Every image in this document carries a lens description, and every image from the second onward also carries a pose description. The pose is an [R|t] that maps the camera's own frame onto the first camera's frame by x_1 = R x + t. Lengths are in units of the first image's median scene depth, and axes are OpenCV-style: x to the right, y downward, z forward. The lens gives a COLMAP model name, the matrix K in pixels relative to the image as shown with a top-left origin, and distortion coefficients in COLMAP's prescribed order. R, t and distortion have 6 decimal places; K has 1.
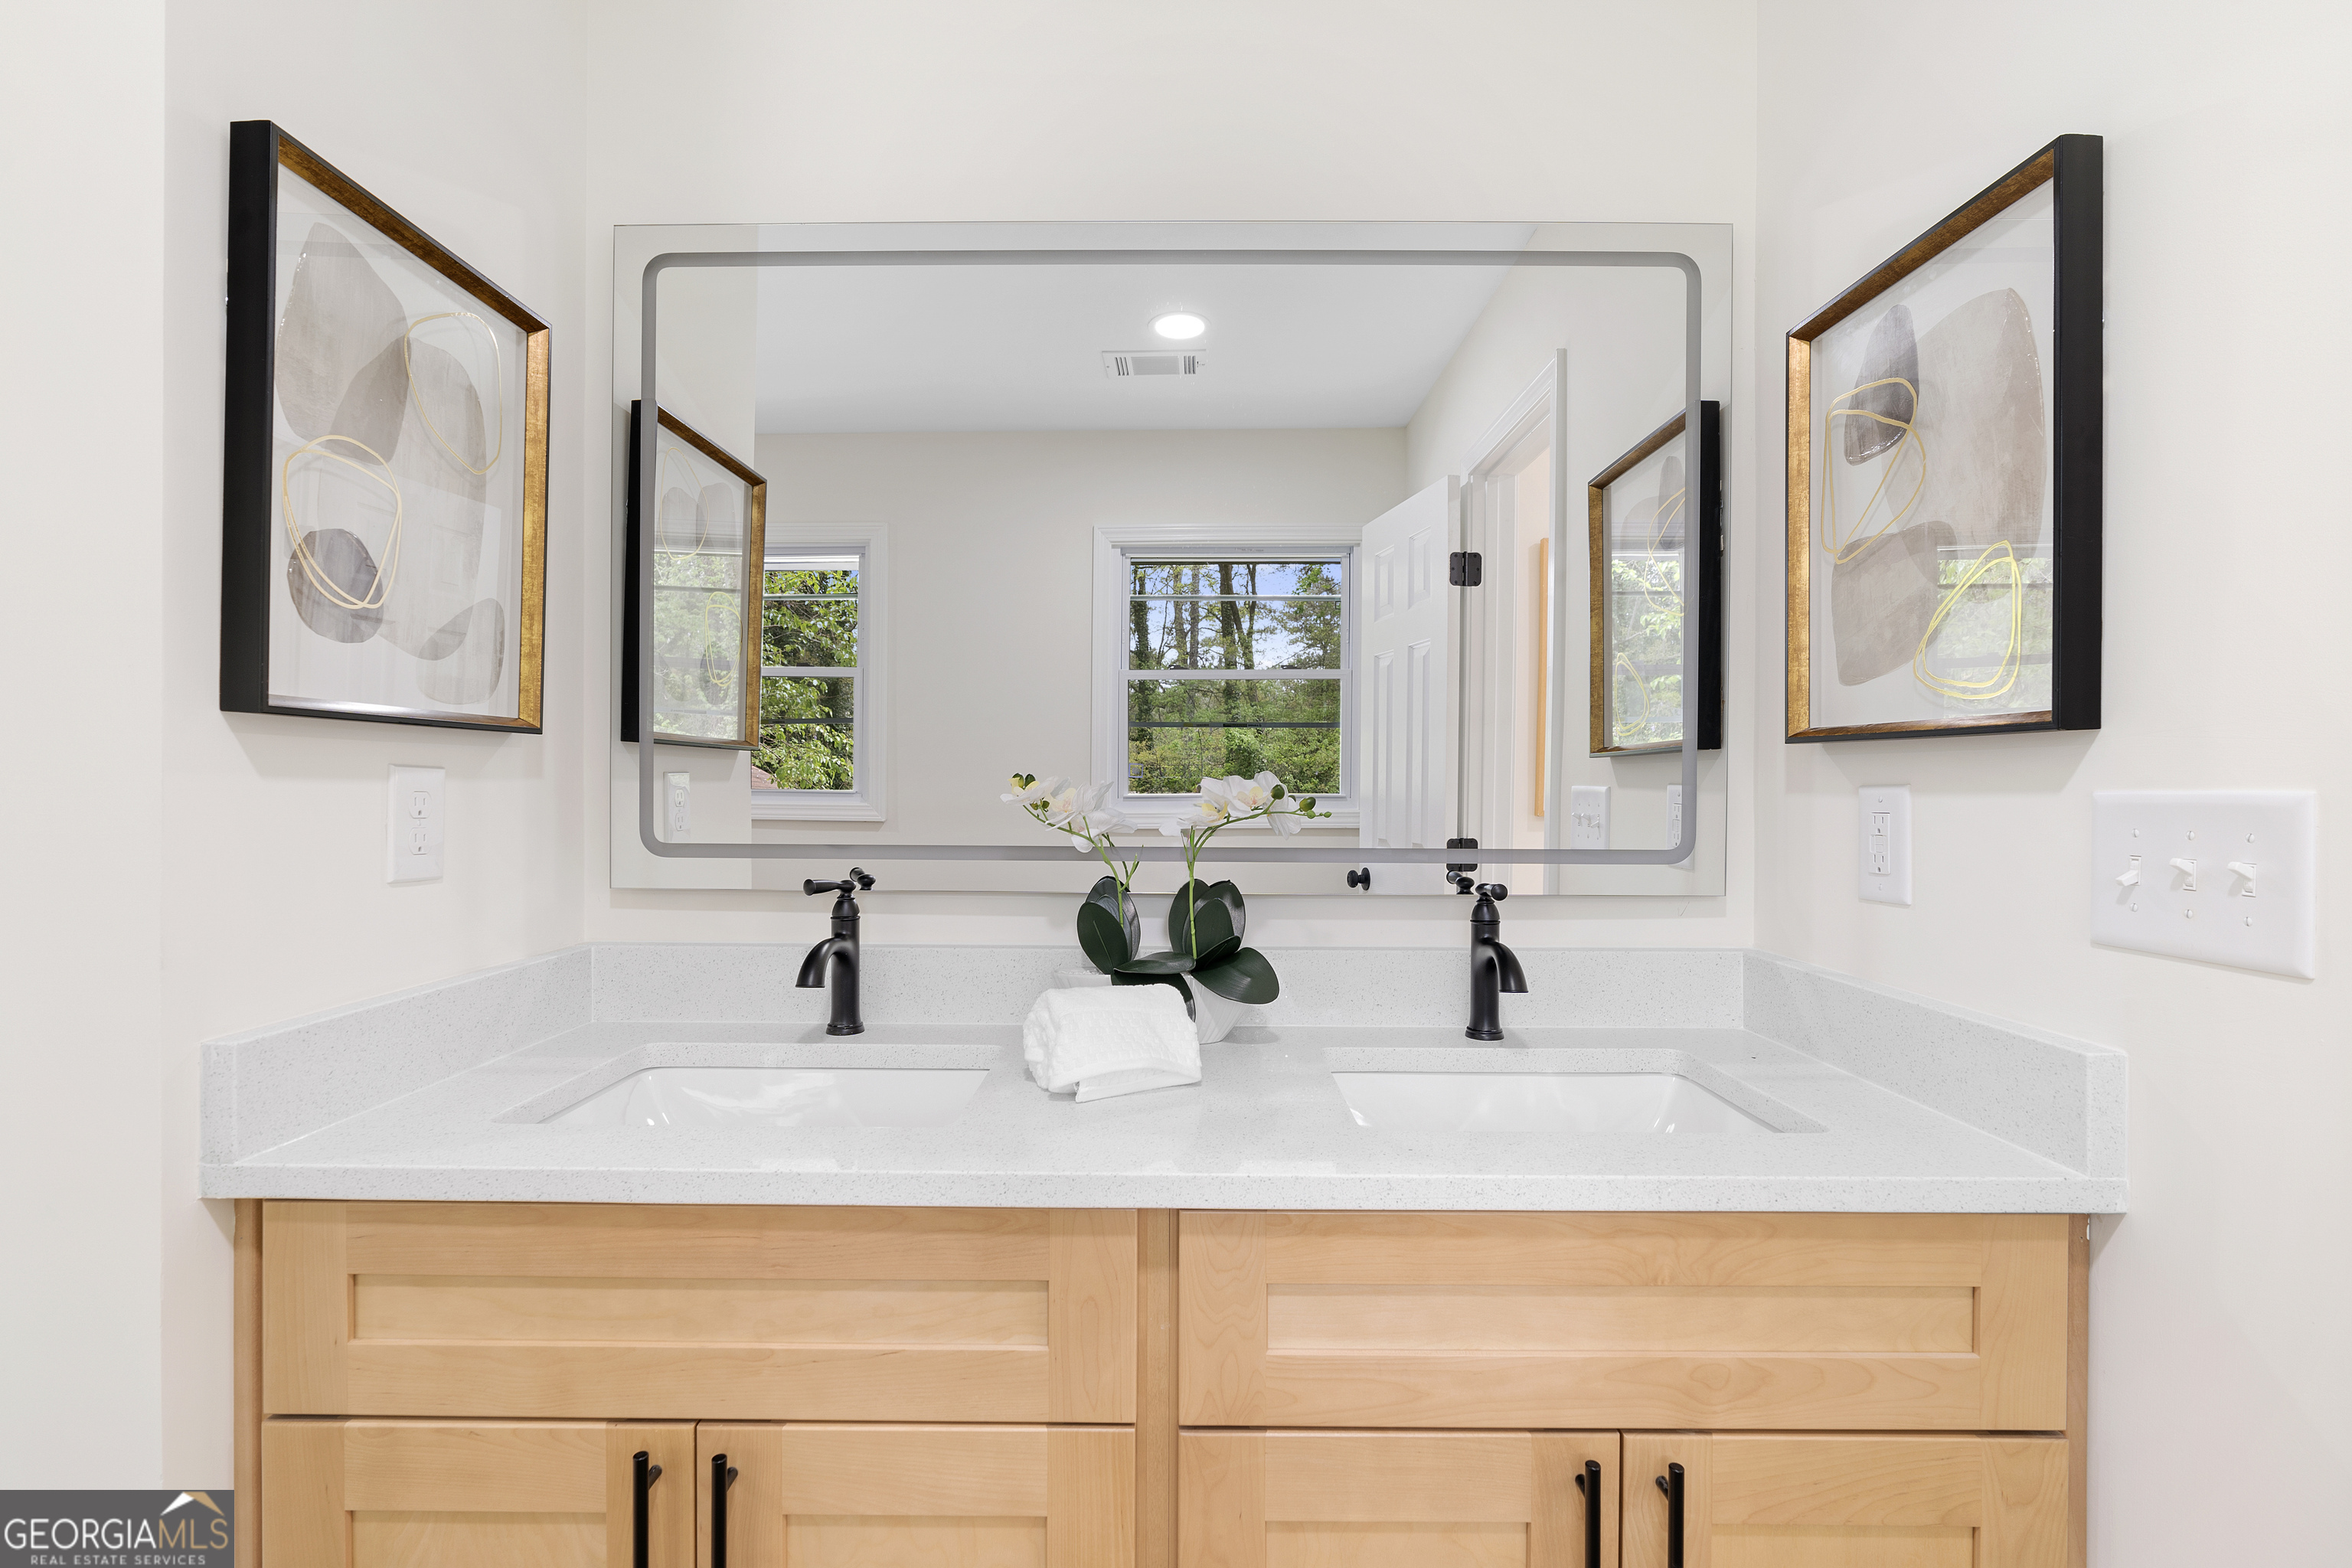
lens RADIAL K [[1069.4, 0, 1174.3], [0, 1069.4, 788.3], [0, 0, 1]] dist [-0.009624, 0.001785]
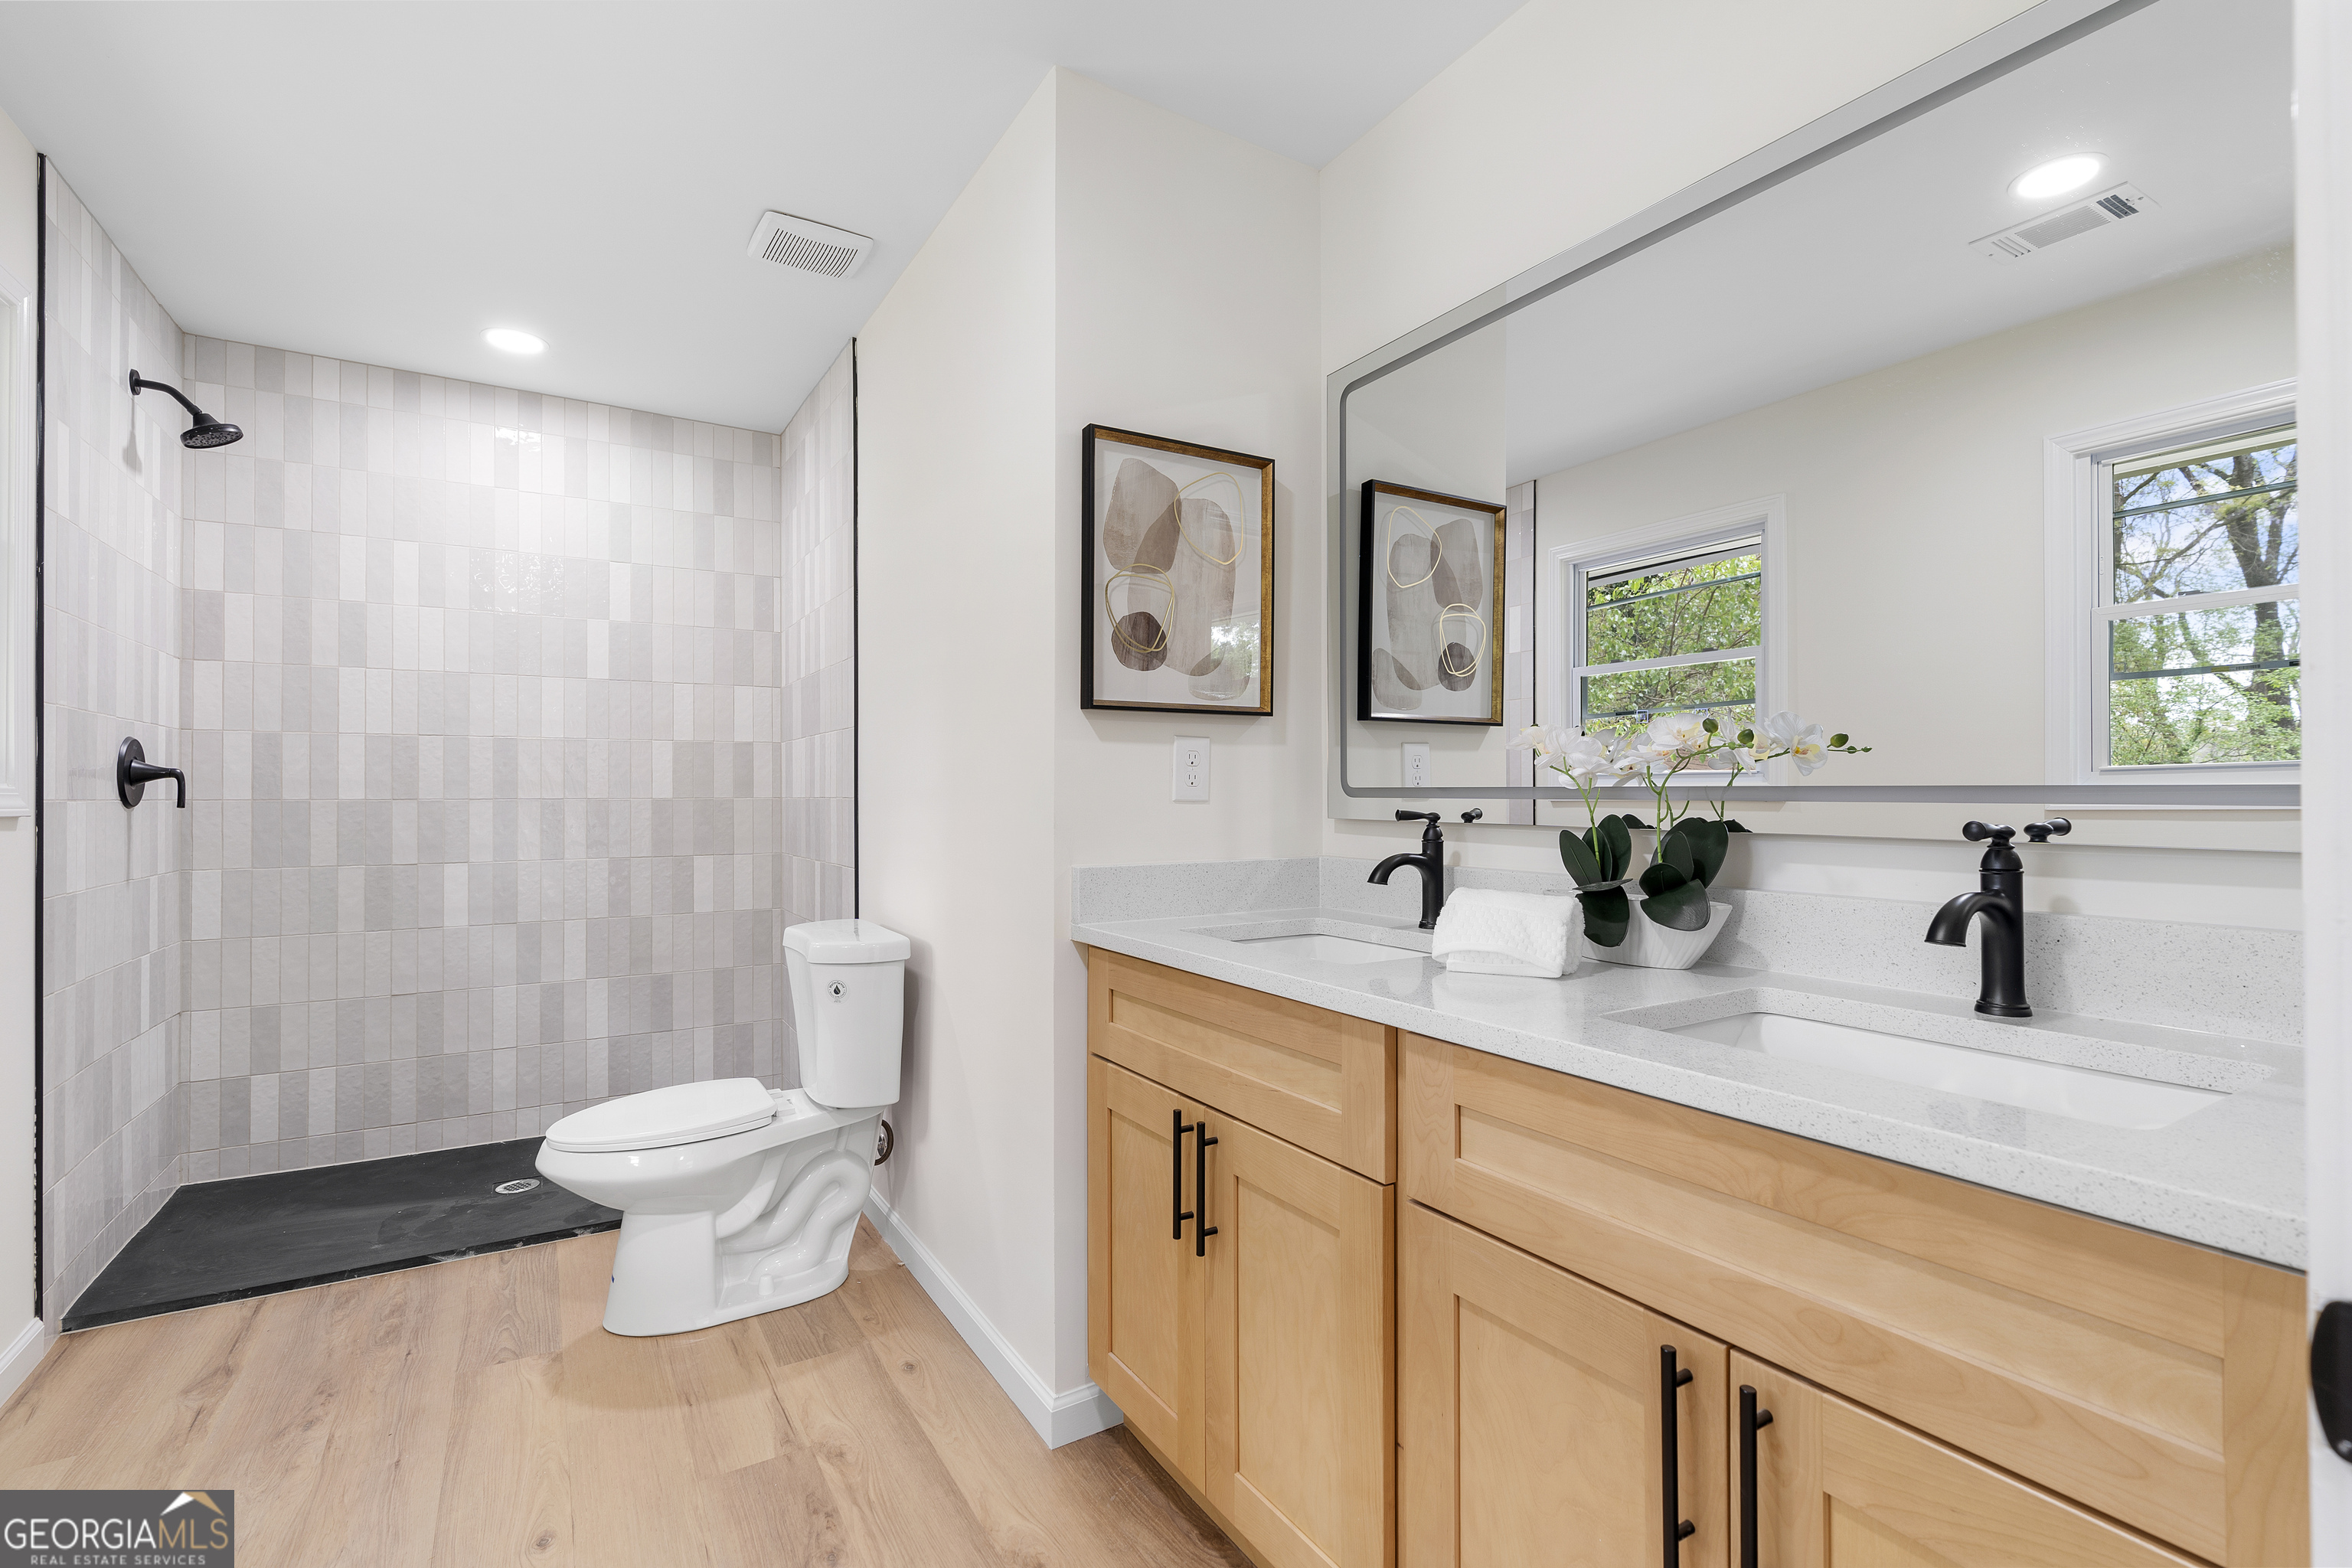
lens RADIAL K [[1069.4, 0, 1175.2], [0, 1069.4, 785.2], [0, 0, 1]] dist [-0.009624, 0.001785]
pose [[0.525207, -0.011277, -0.850900, 0.981780], [0.001149, 0.999921, -0.012543, 0.102694], [0.850974, 0.005609, 0.525178, 0.054437]]
